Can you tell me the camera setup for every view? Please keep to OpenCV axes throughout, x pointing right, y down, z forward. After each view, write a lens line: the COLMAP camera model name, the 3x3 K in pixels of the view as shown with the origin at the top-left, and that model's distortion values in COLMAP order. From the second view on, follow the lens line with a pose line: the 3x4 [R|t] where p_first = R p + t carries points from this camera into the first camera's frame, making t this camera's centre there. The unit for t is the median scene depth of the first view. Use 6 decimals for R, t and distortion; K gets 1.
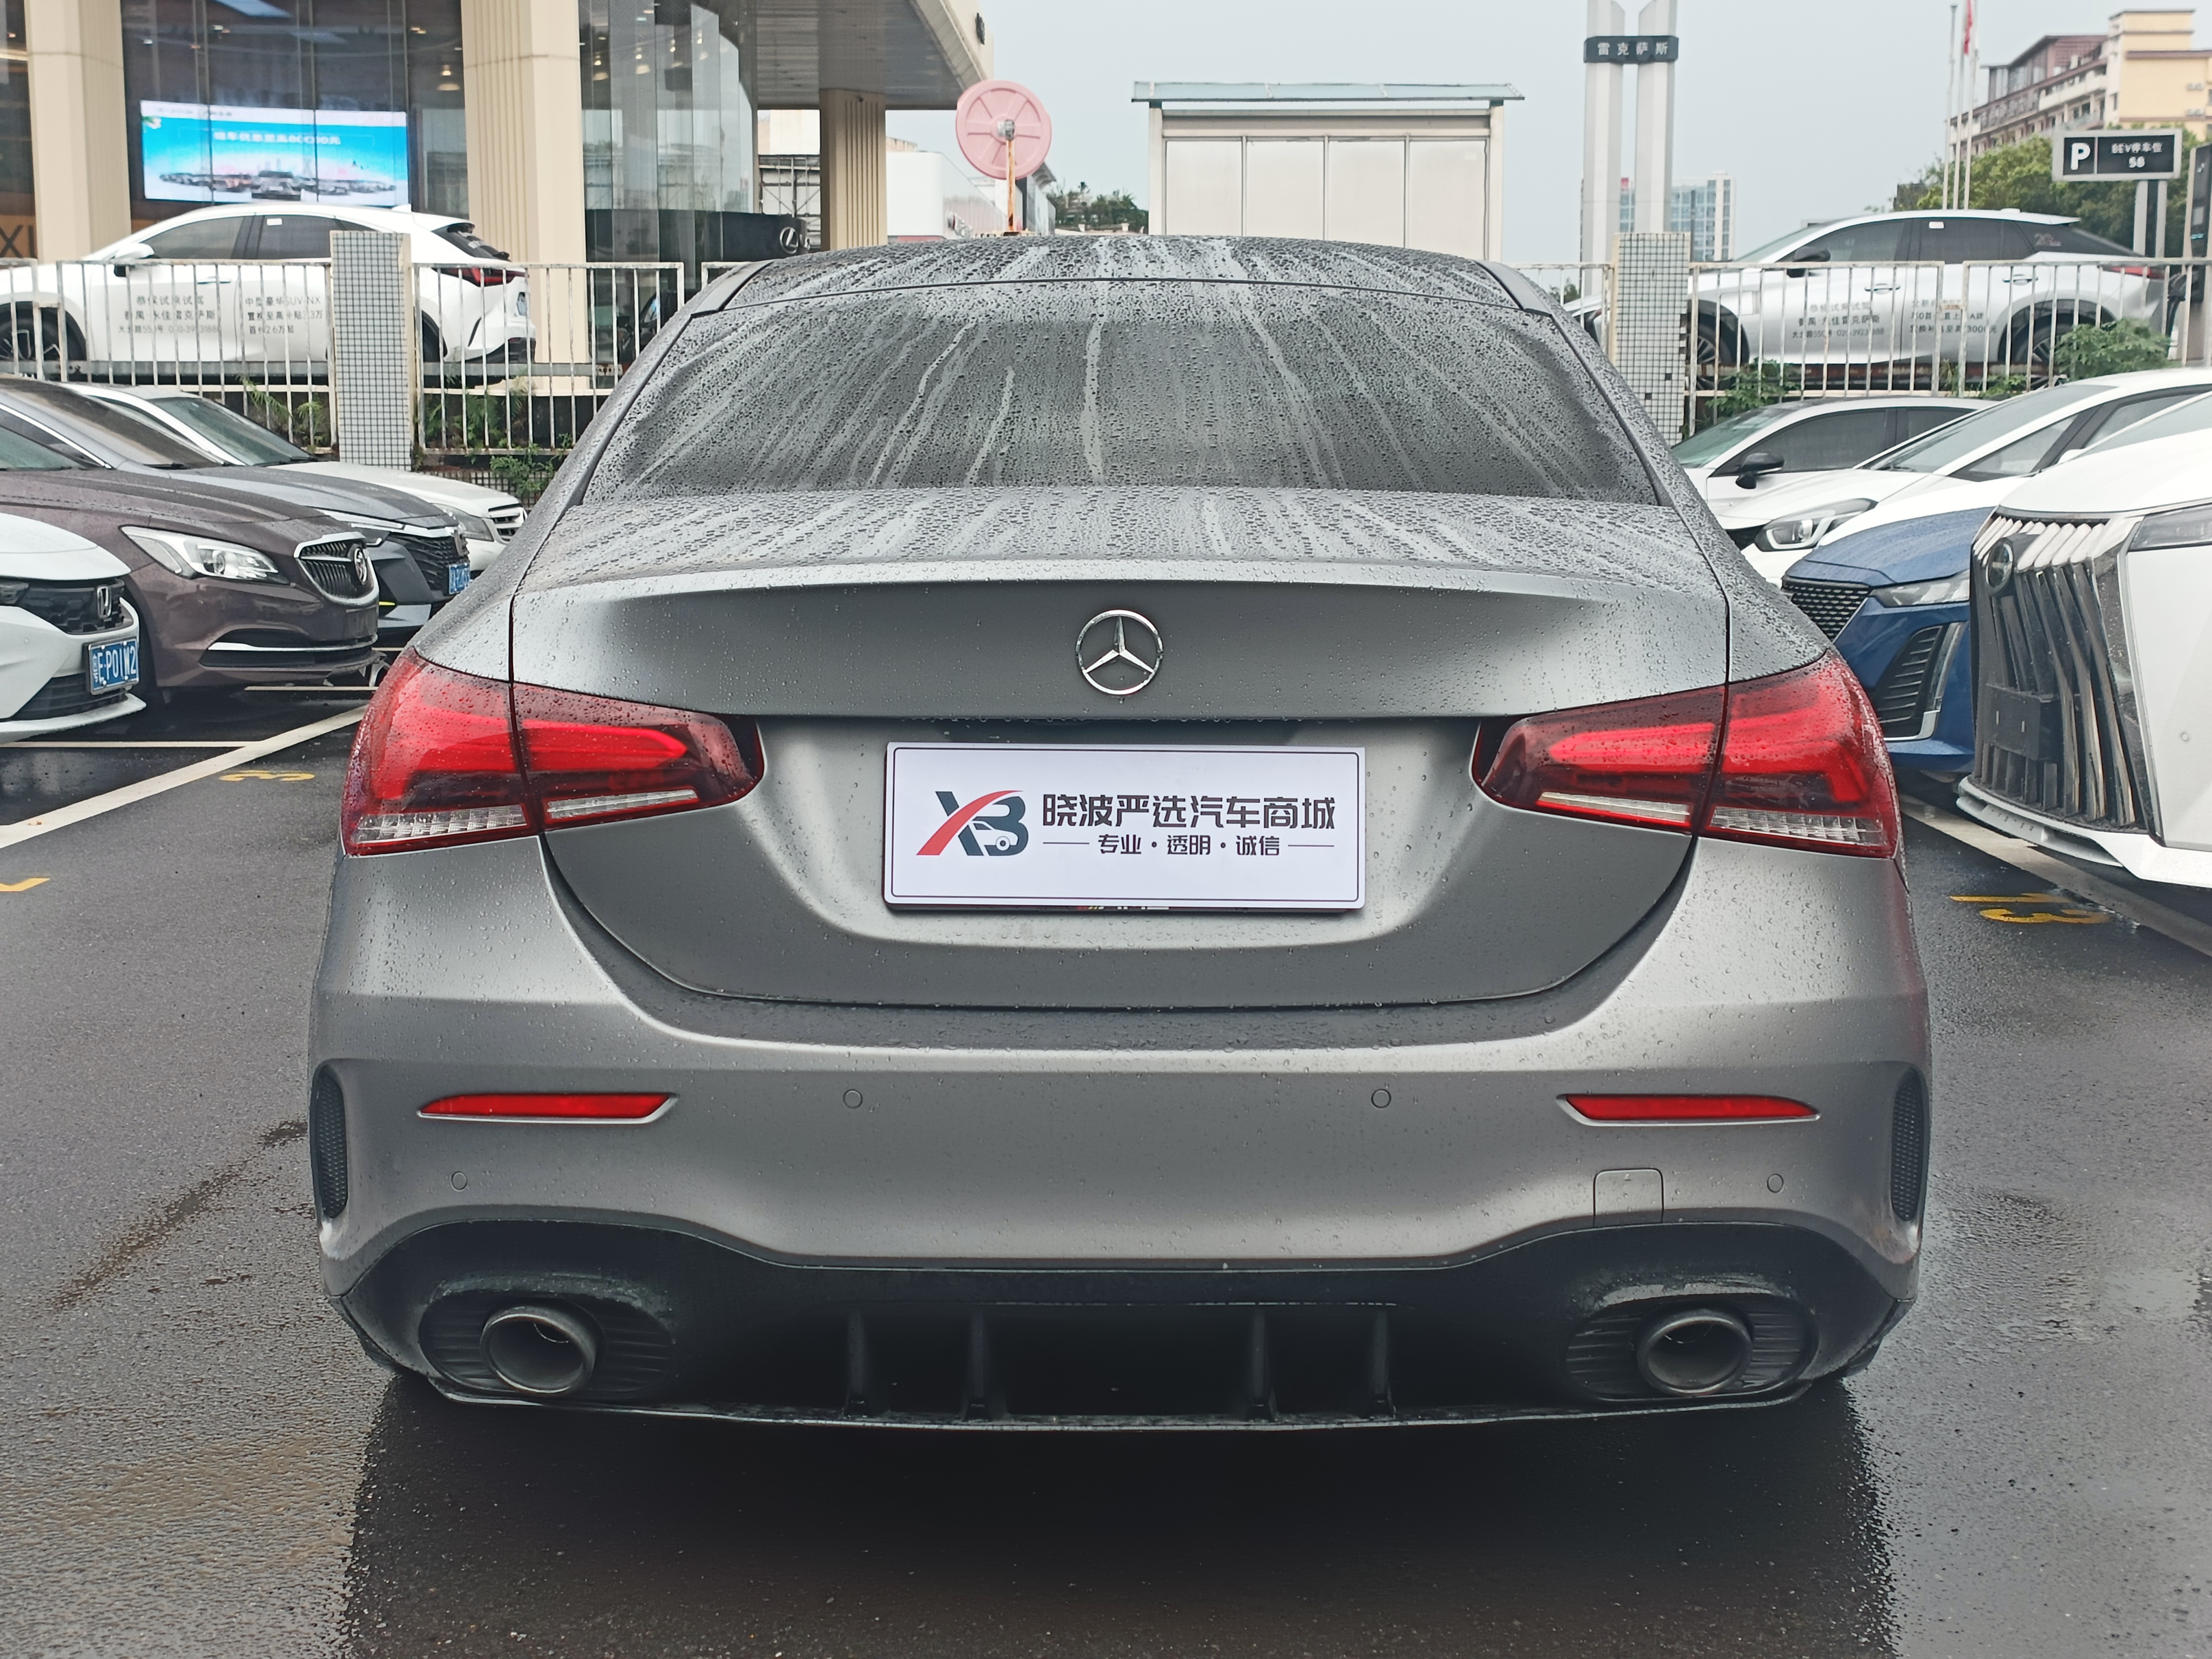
lens RADIAL K [[3015.1, 0, 1146.4], [0, 3015.1, 823.1], [0, 0, 1]] dist [0.026763, 0.217057]
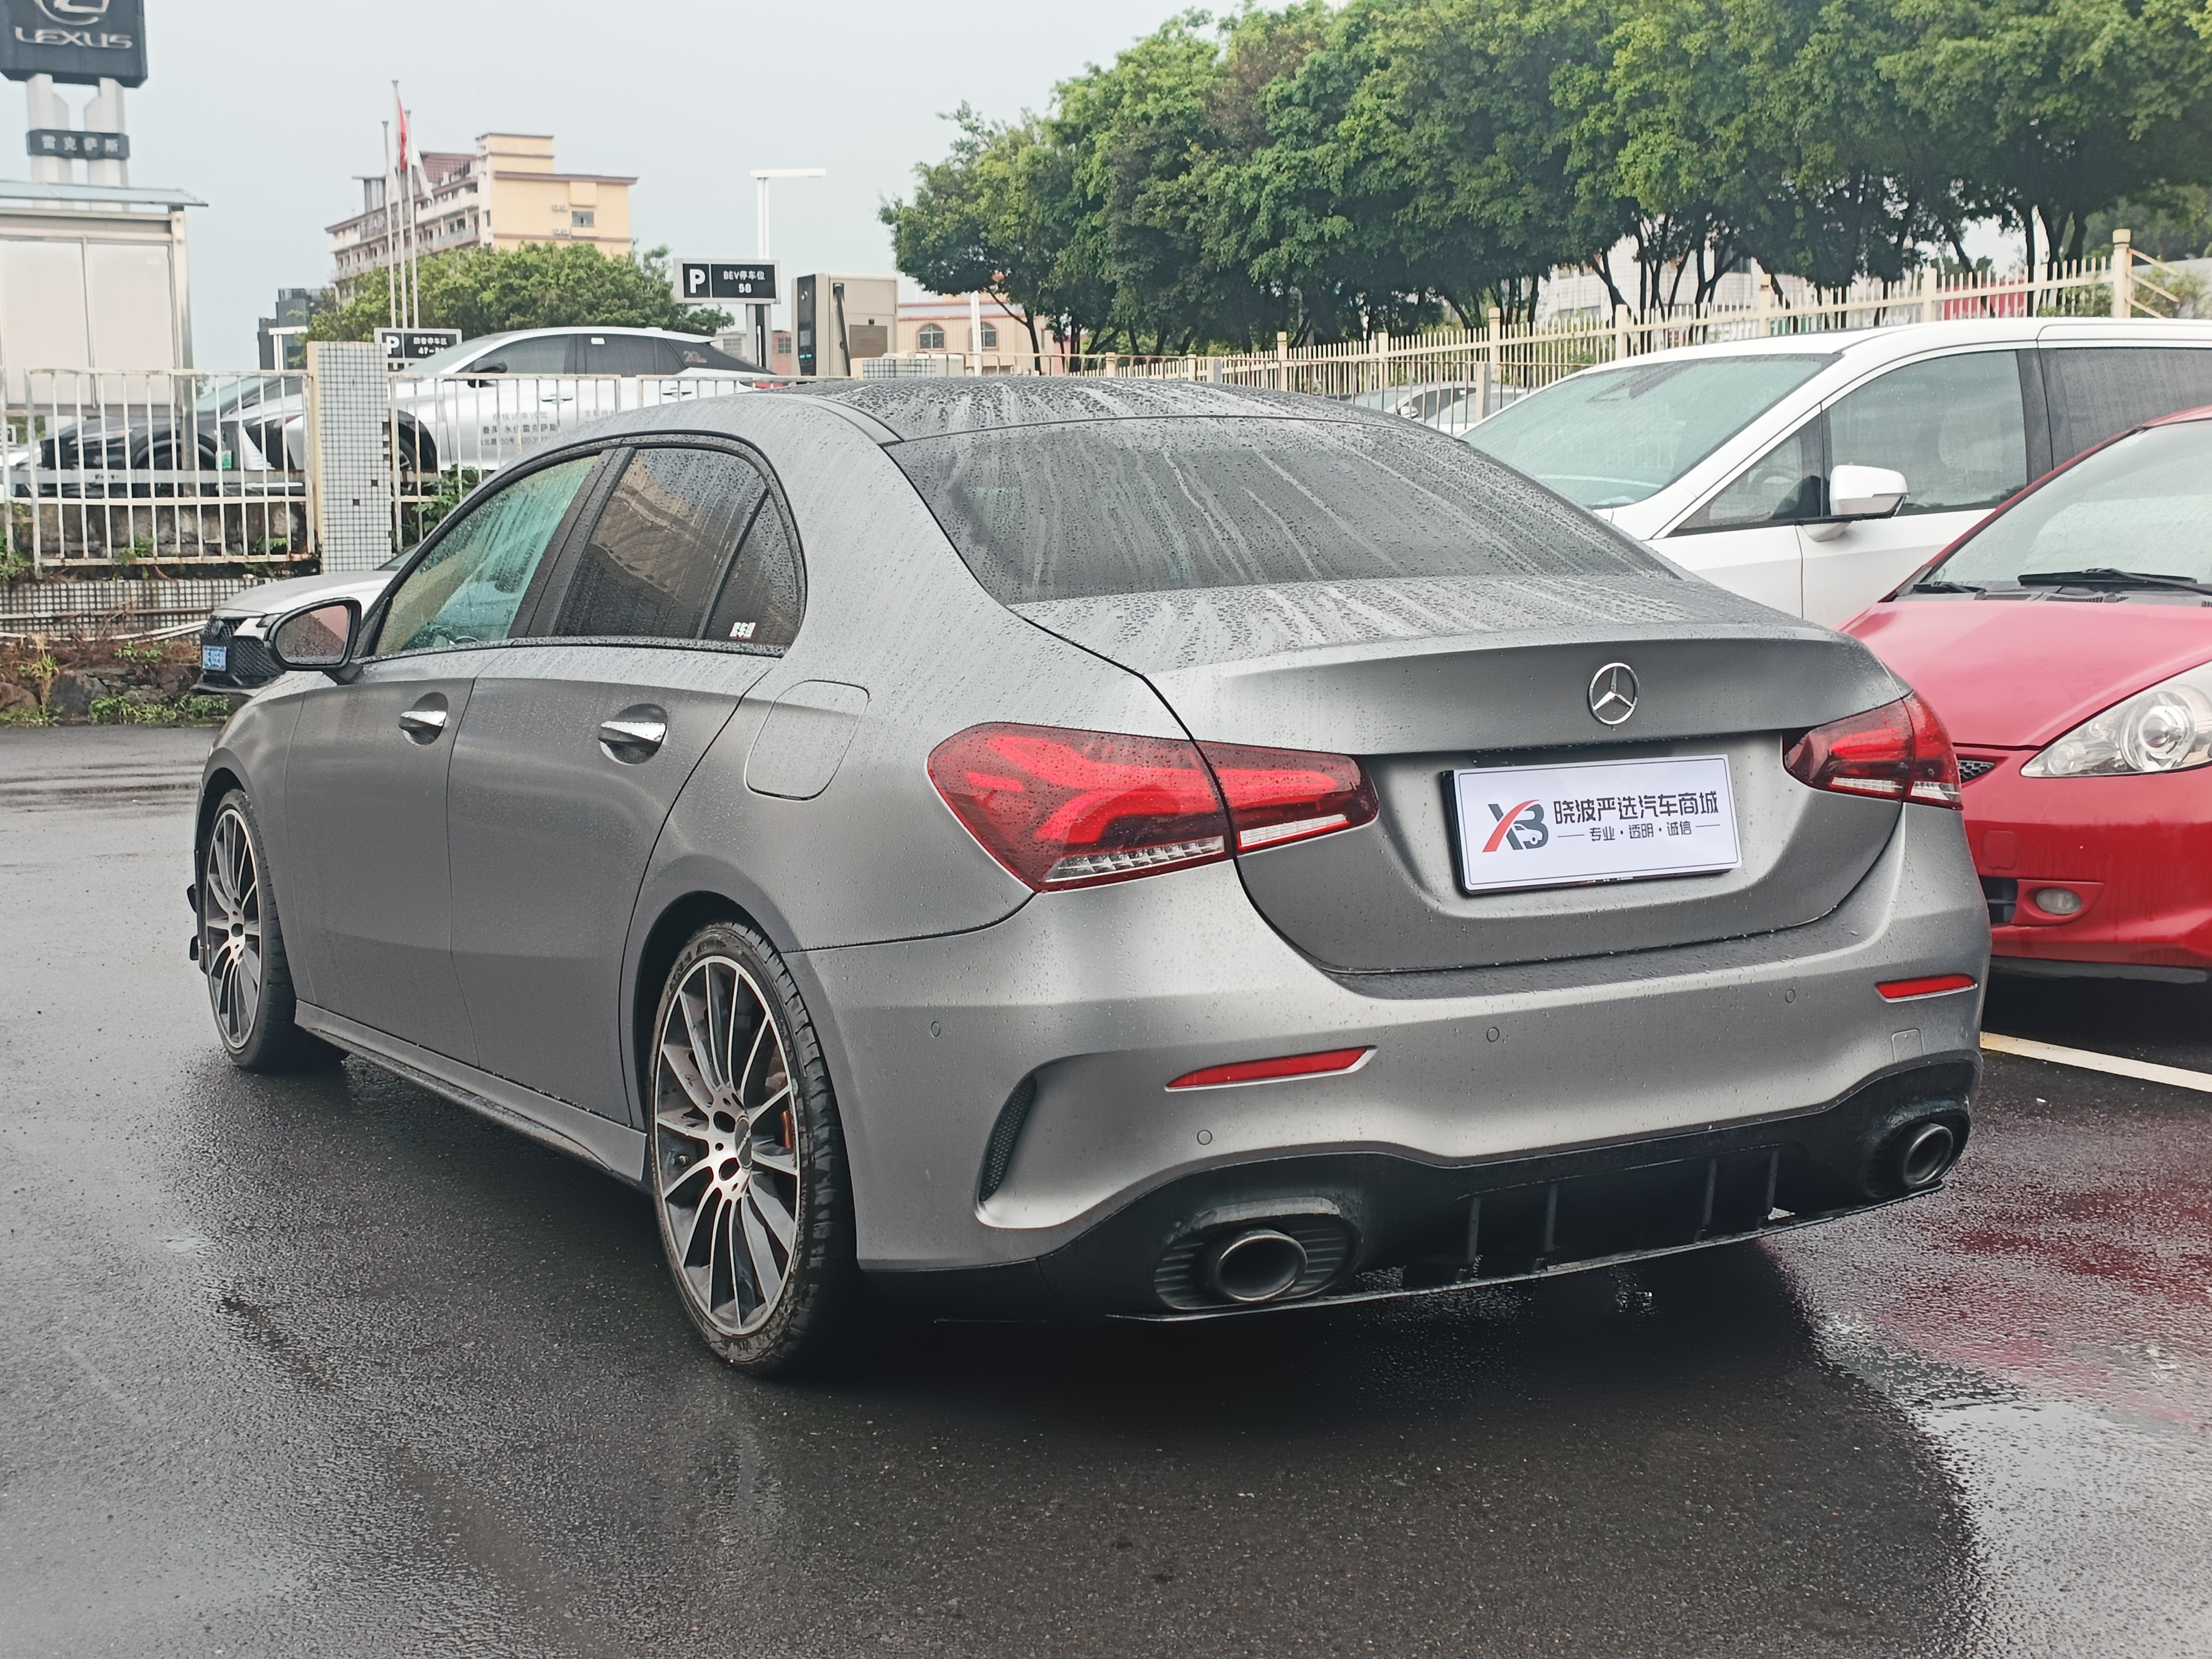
lens RADIAL K [[3094.4, 0, 1106.0], [0, 3094.4, 829.5], [0, 0, 1]] dist [-0.015310, 0.345823]
pose [[0.853423, -0.066845, 0.516914, -0.164637], [0.084171, 0.996400, -0.010117, 0.000044], [-0.514377, 0.052144, 0.855977, -0.015477]]
